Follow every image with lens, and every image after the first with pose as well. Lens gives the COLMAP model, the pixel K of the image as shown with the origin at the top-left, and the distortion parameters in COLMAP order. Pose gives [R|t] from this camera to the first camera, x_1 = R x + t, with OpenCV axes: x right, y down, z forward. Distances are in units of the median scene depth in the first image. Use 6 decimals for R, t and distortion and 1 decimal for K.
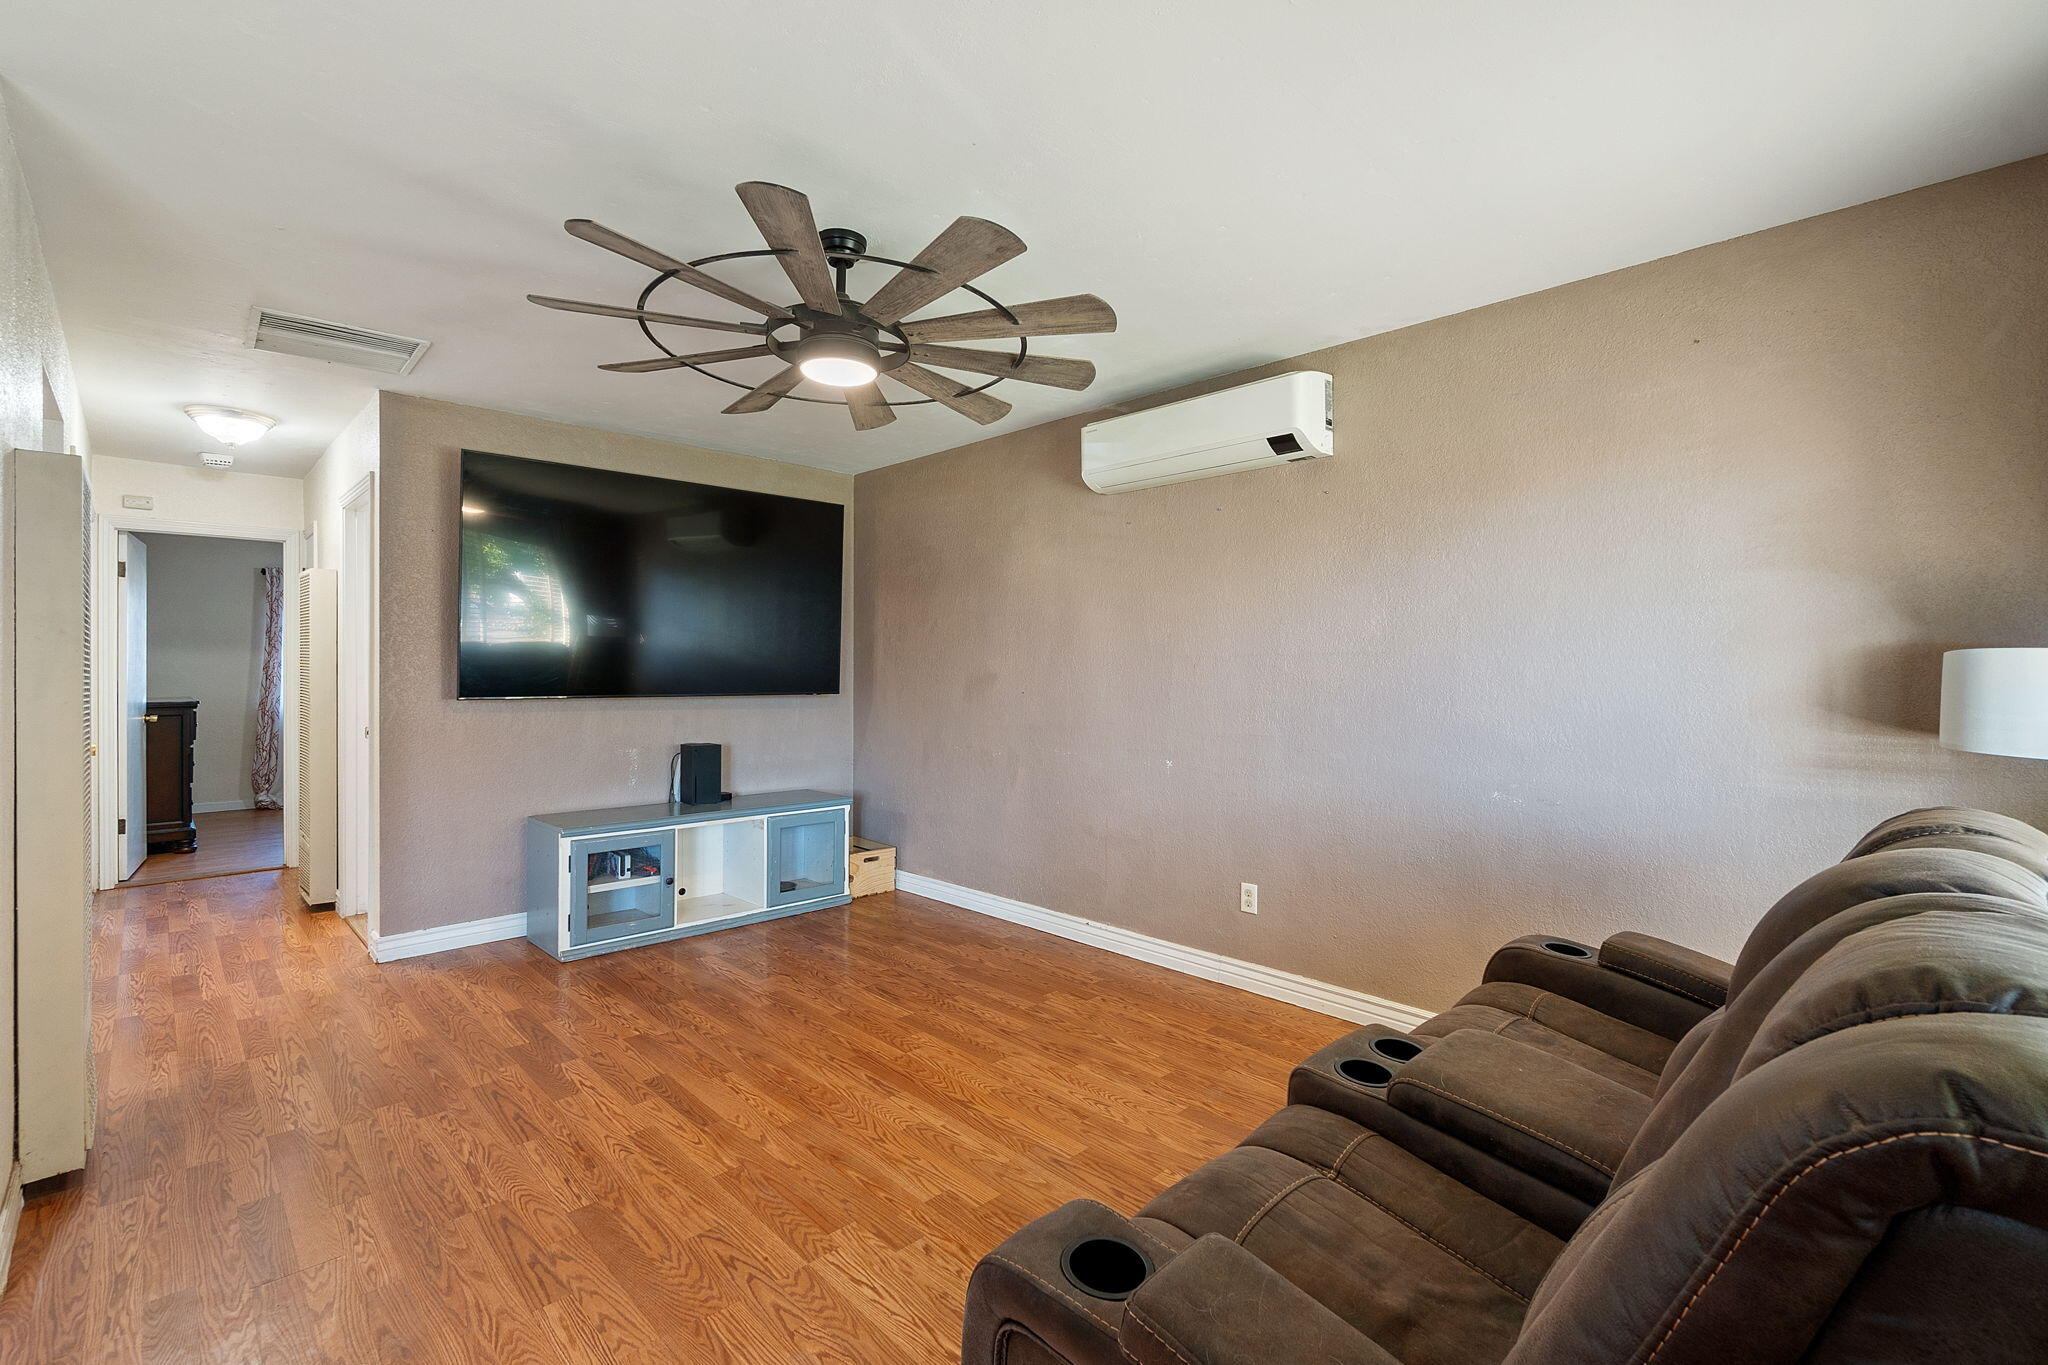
lens RADIAL K [[912.9, 0, 1022.5], [0, 912.9, 675.3], [0, 0, 1]] dist [-0.012023, 0.001311]
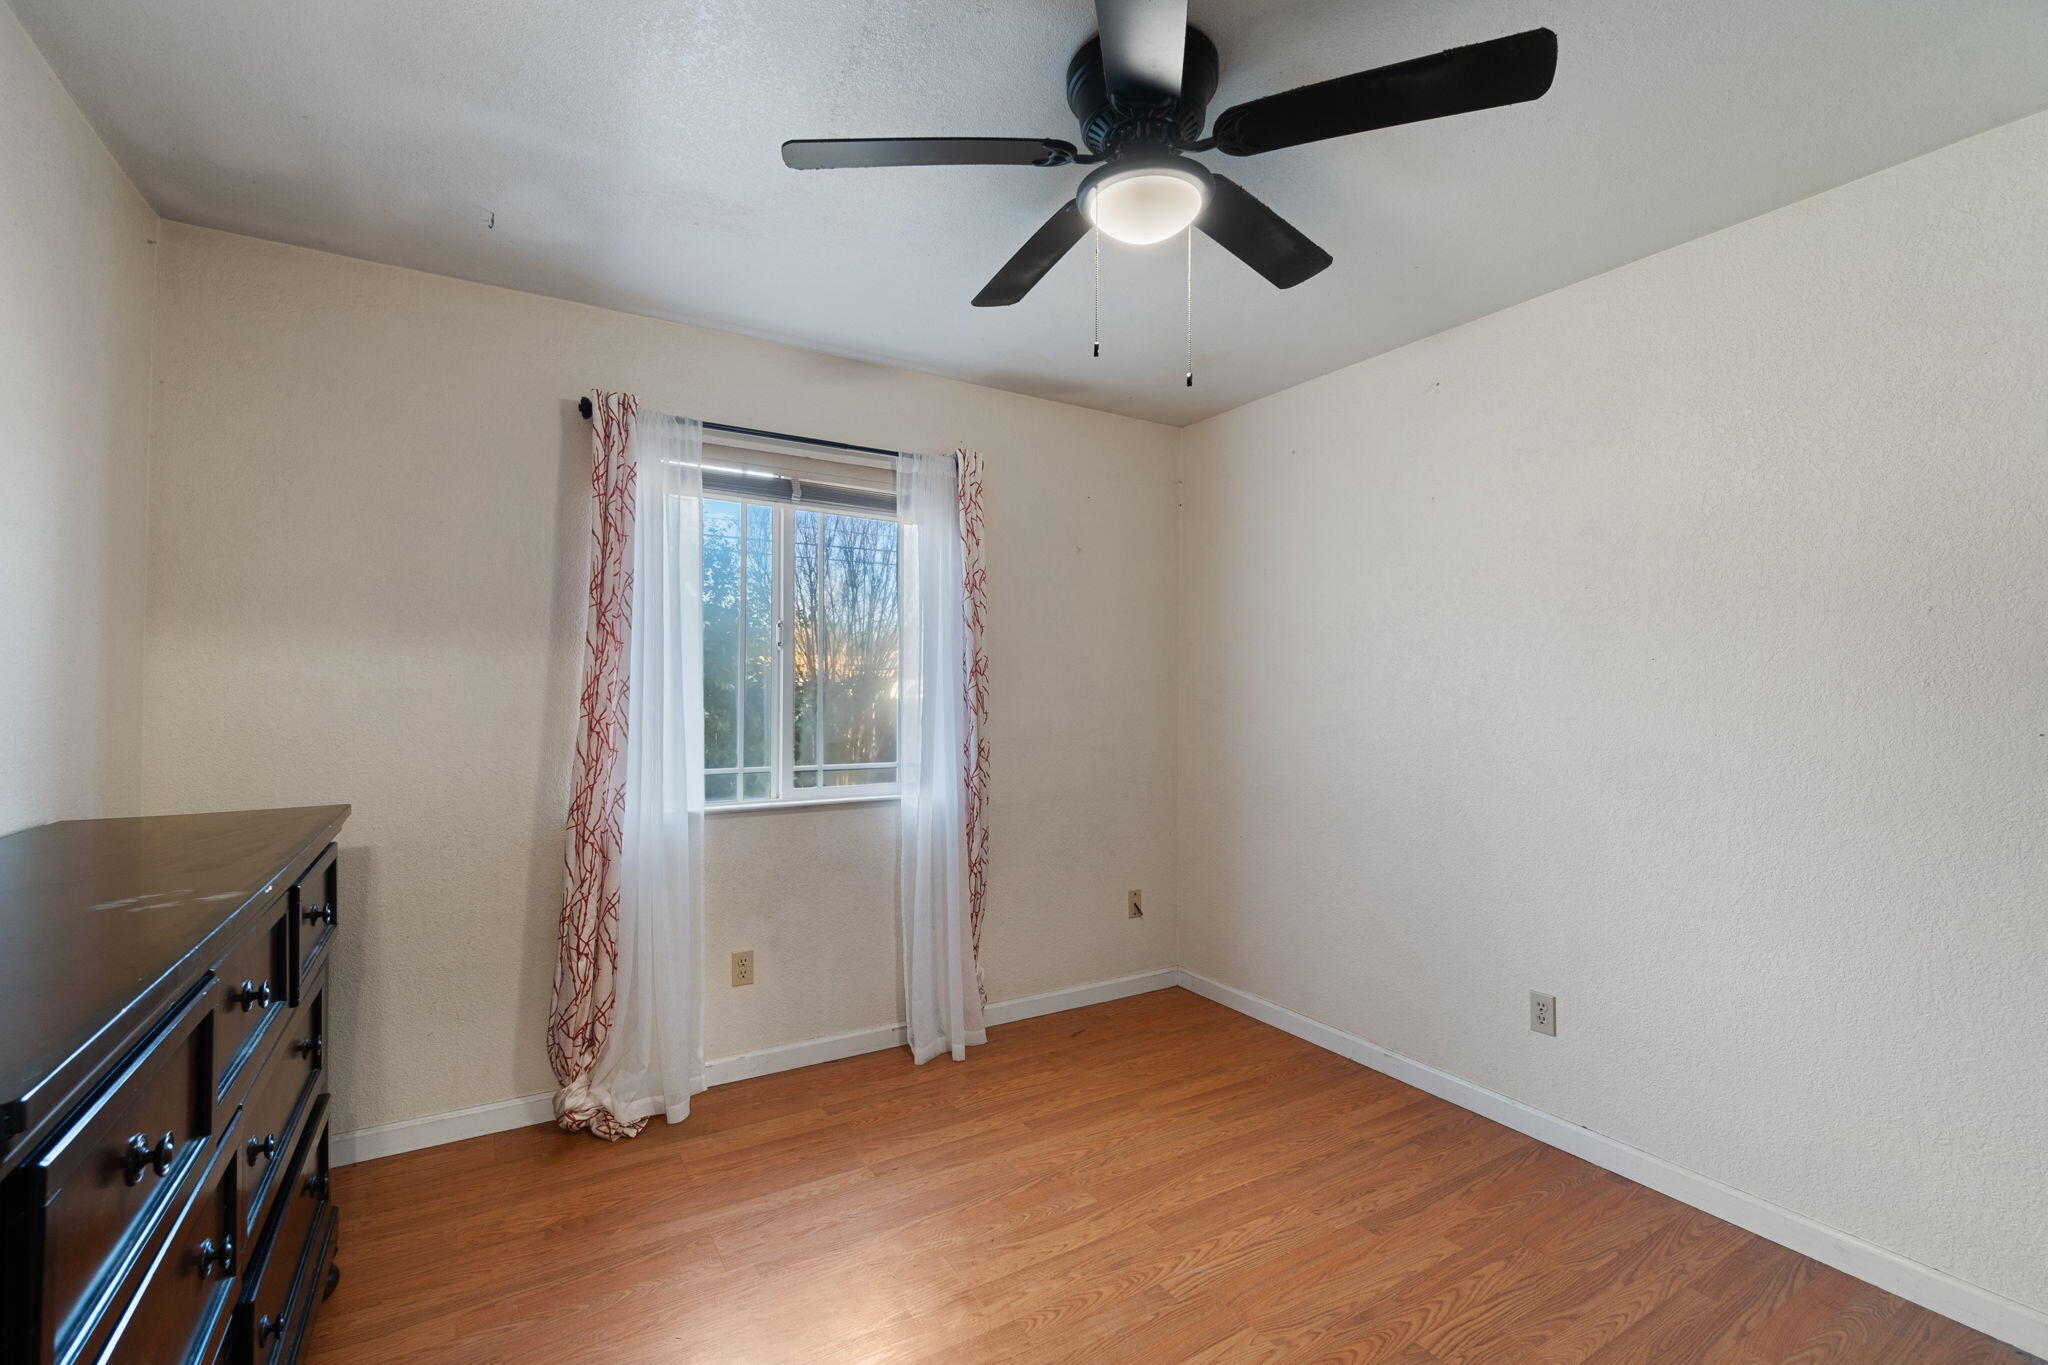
lens RADIAL K [[912.9, 0, 1026.1], [0, 912.9, 684.2], [0, 0, 1]] dist [-0.012023, 0.001311]
pose [[0.974571, -0.005343, -0.224017, -0.605724], [0.000050, 0.999721, -0.023626, -0.005319], [0.224081, 0.023014, 0.974299, 0.712755]]
